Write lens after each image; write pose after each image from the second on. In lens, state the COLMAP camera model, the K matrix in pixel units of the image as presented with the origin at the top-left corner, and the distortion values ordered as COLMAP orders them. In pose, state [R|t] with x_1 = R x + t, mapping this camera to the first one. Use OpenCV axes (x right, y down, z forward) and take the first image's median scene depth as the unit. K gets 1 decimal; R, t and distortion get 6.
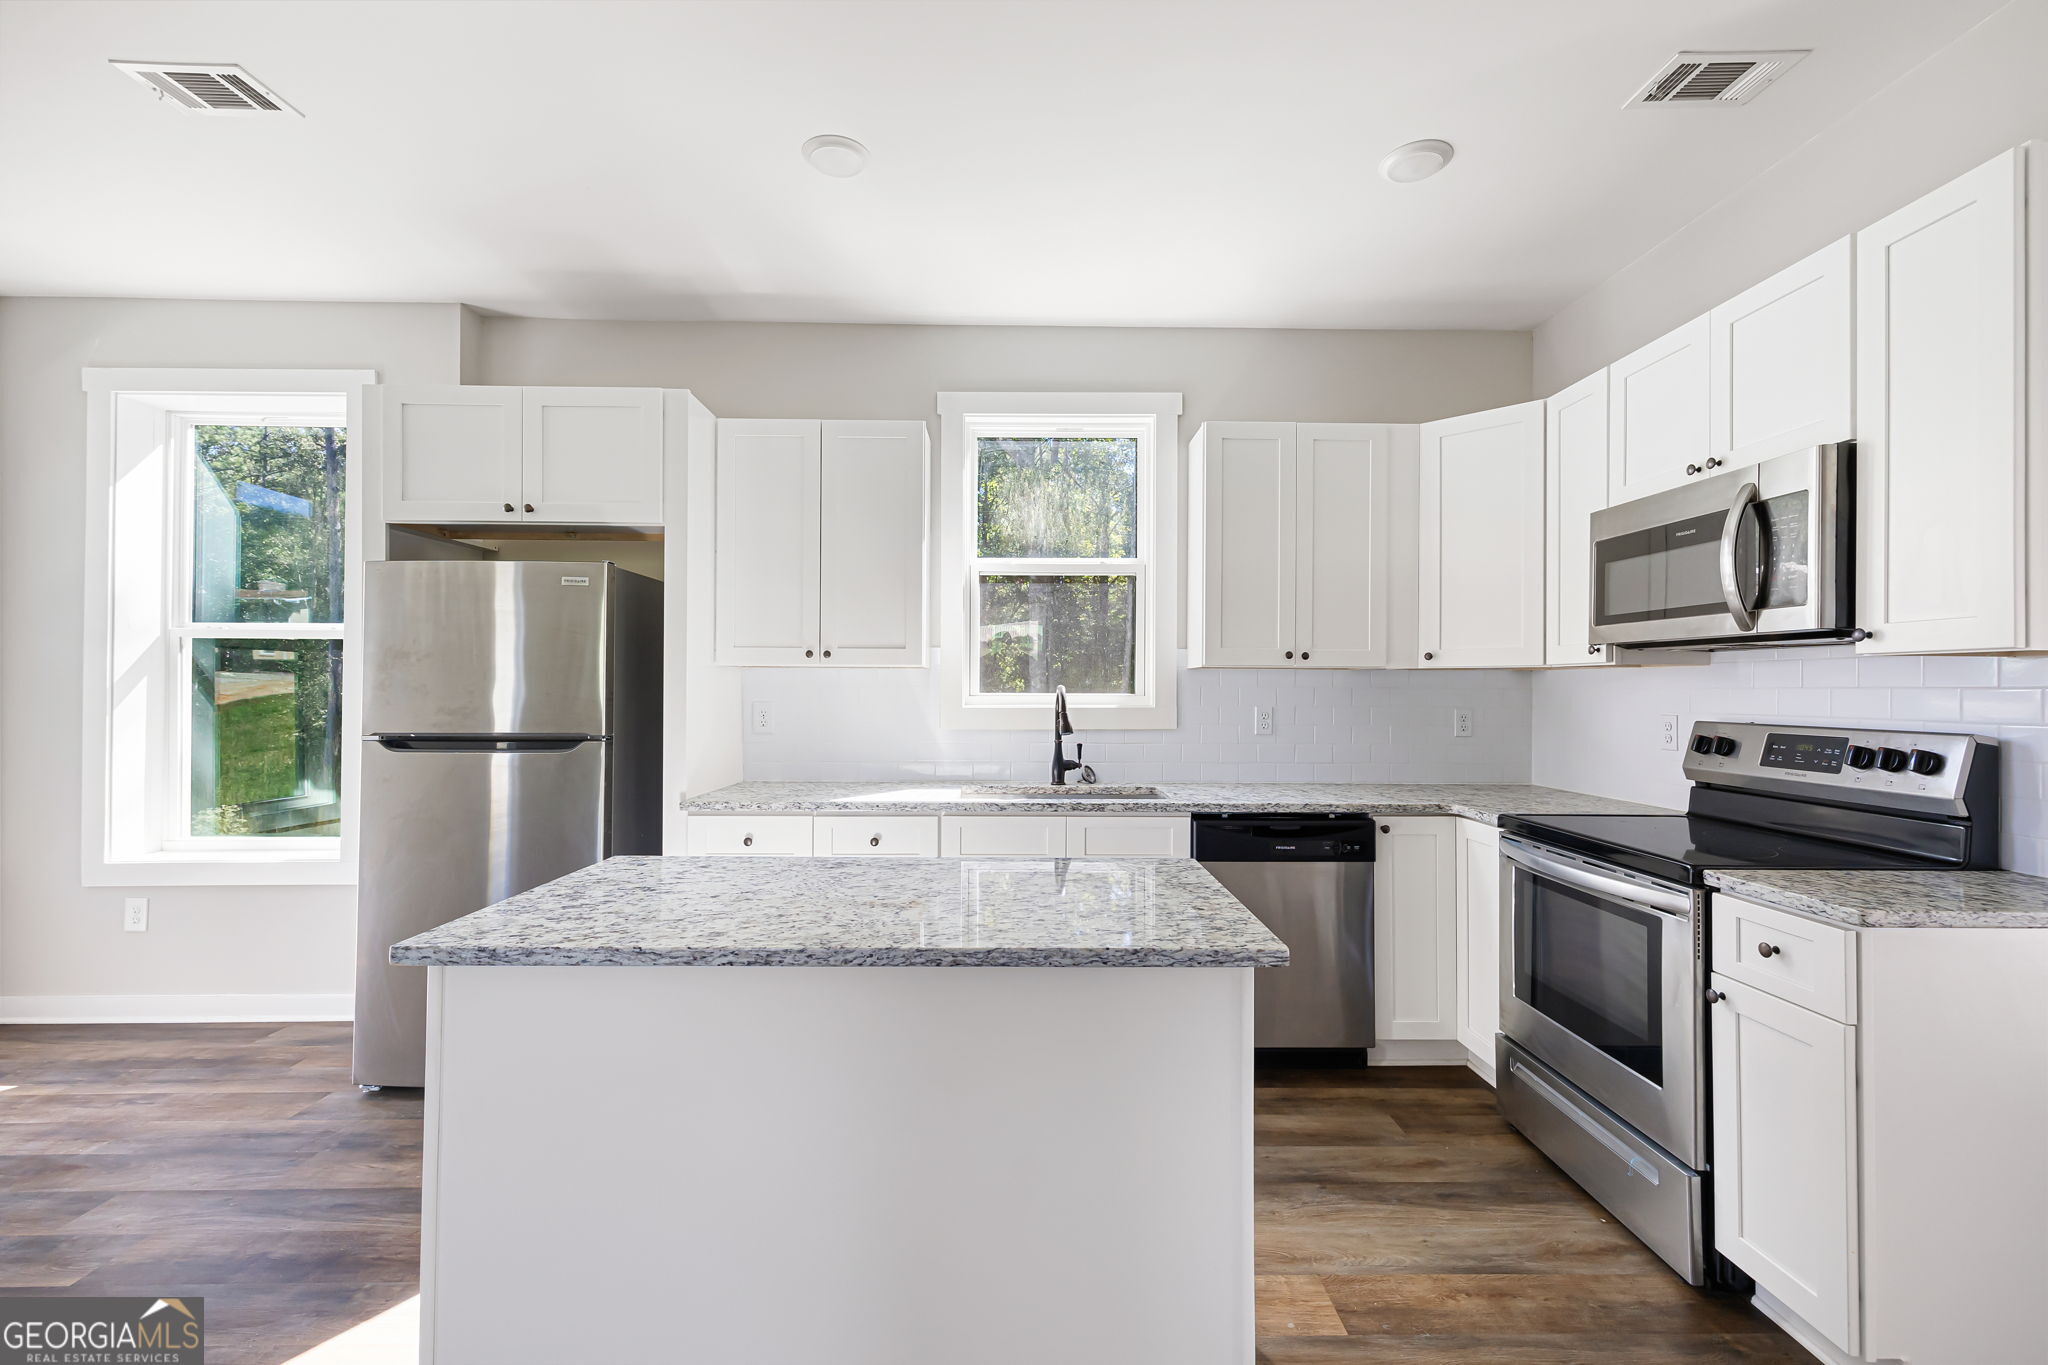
lens RADIAL K [[864.9, 0, 1024.0], [0, 864.9, 682.5], [0, 0, 1]] dist [0.008802, -0.000266]
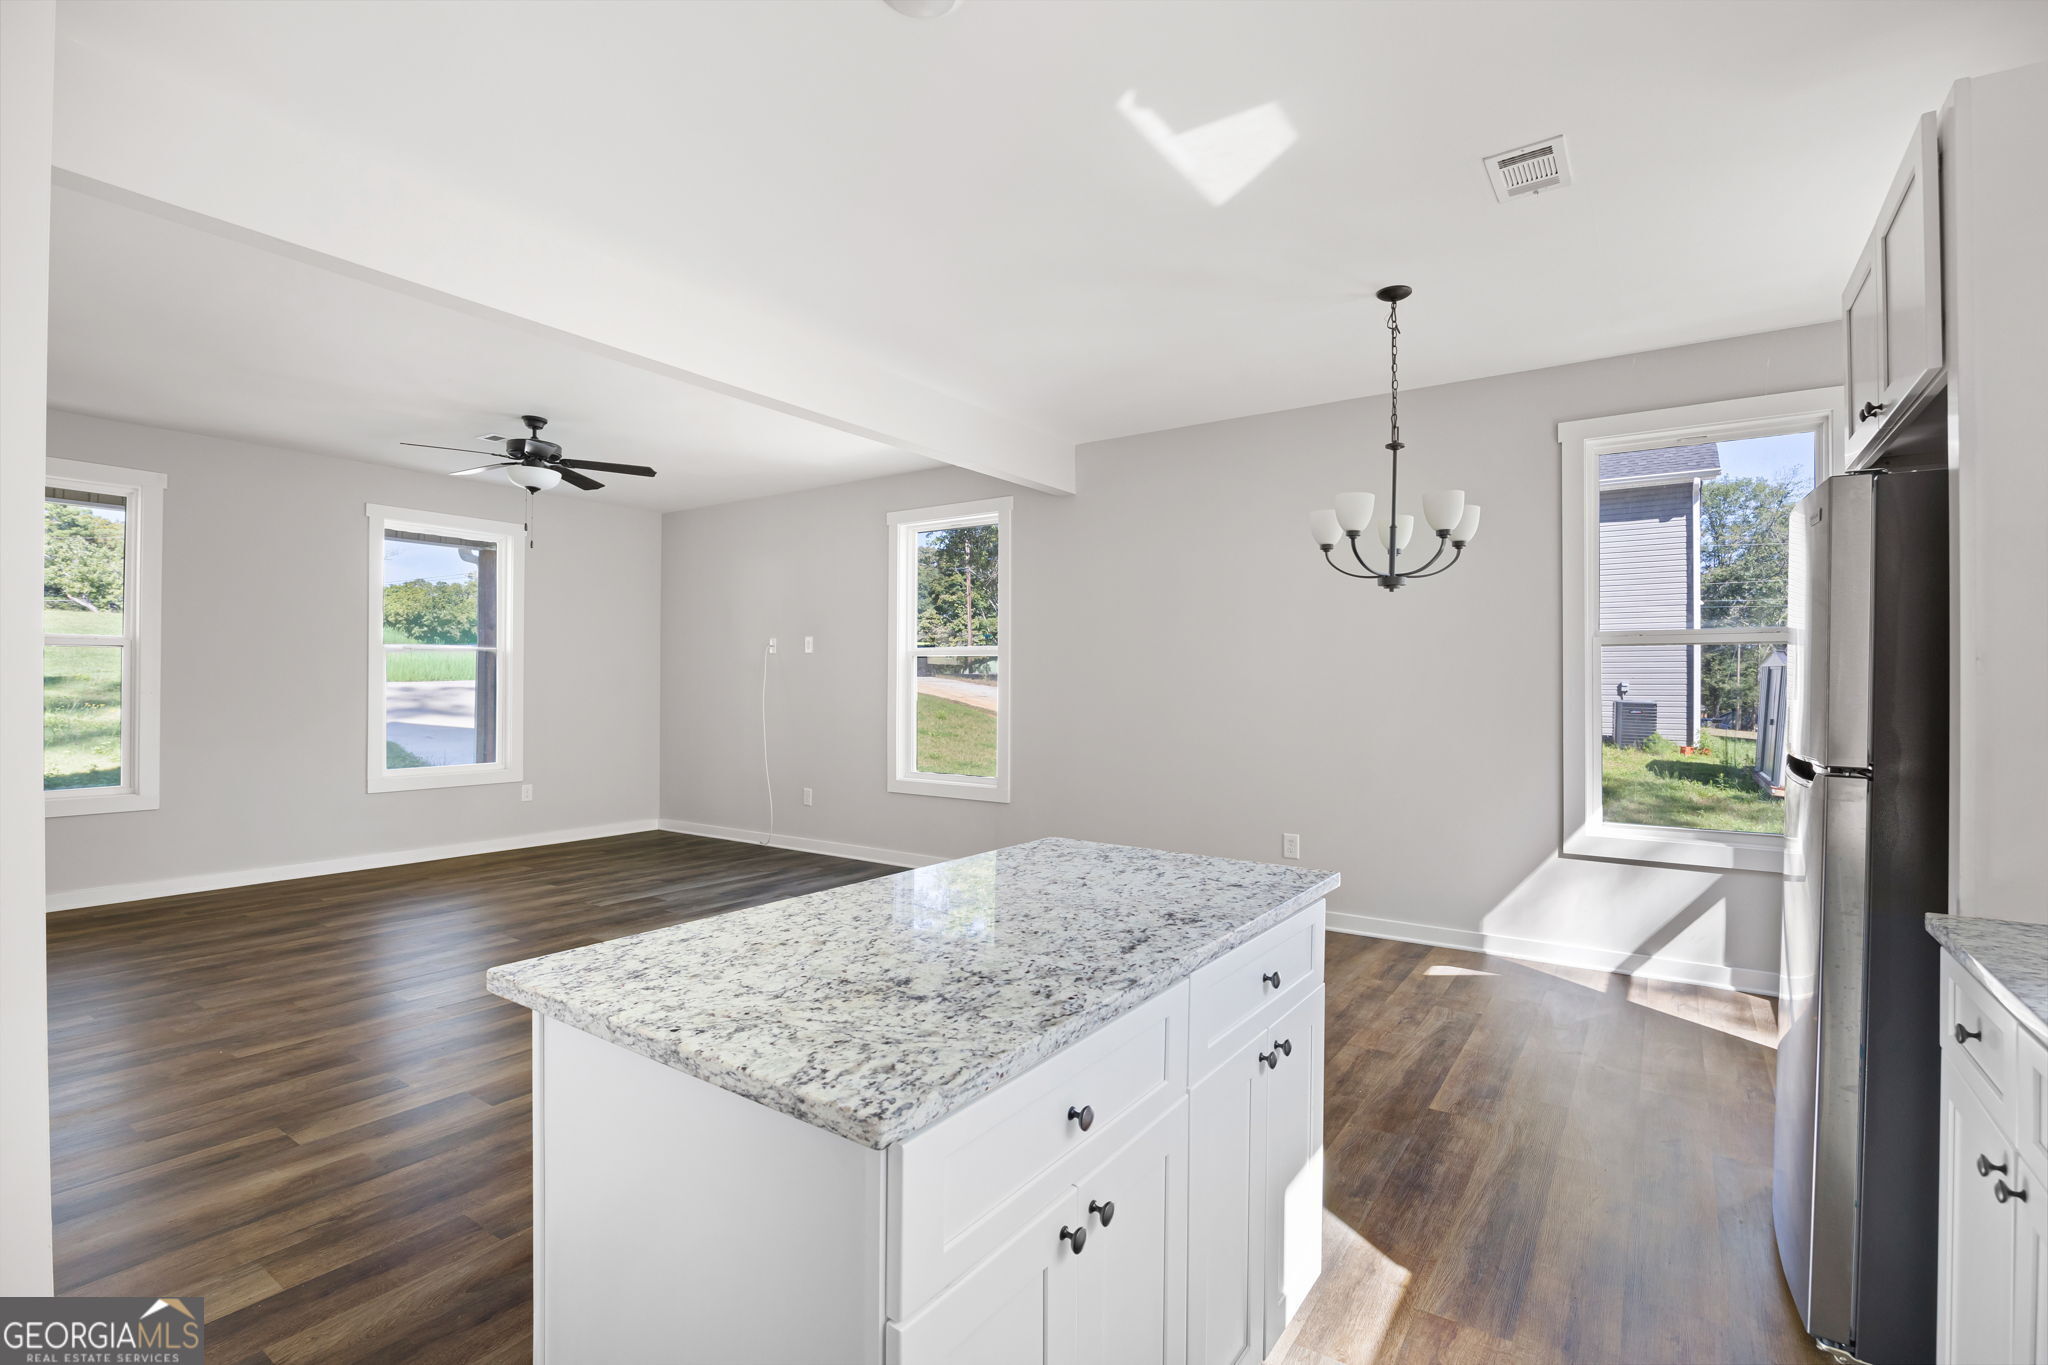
lens RADIAL K [[948.3, 0, 1038.2], [0, 948.3, 682.7], [0, 0, 1]] dist [-0.011397, -0.000455]
pose [[-0.567323, -0.008423, -0.823452, 0.328597], [-0.002852, 0.999962, -0.008263, 0.009853], [0.823491, -0.002339, -0.567325, 0.837392]]
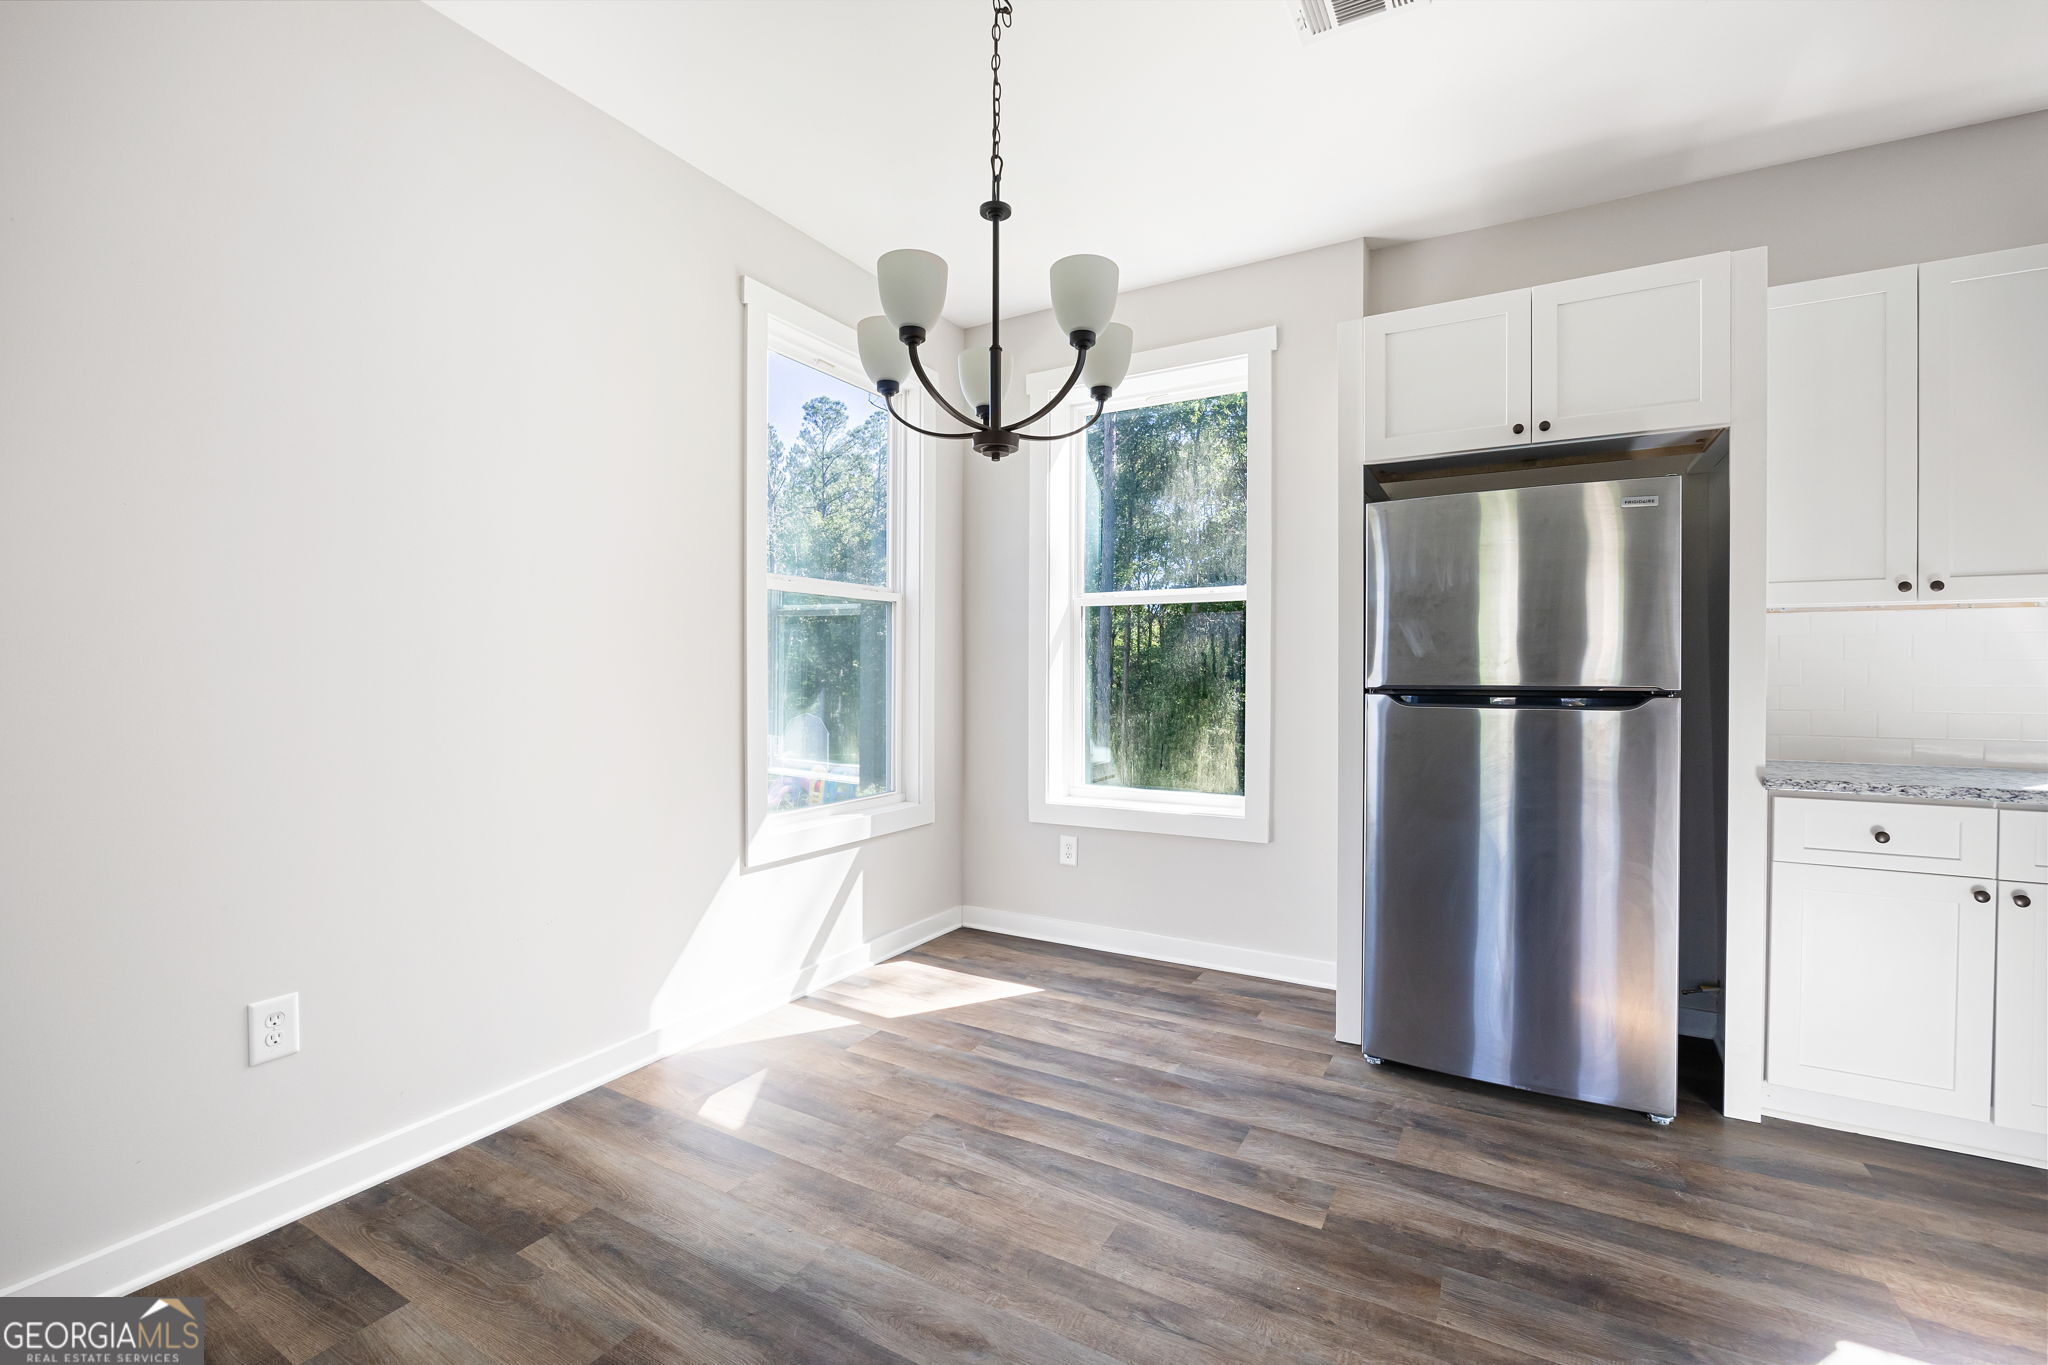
lens RADIAL K [[867.4, 0, 1024.0], [0, 867.4, 682.5], [0, 0, 1]] dist [-0.012375, -0.000018]
pose [[0.865196, 0.002678, -0.501426, -0.558177], [0.004576, 0.999902, 0.013237, 0.036842], [0.501413, -0.013747, 0.865099, 0.000714]]
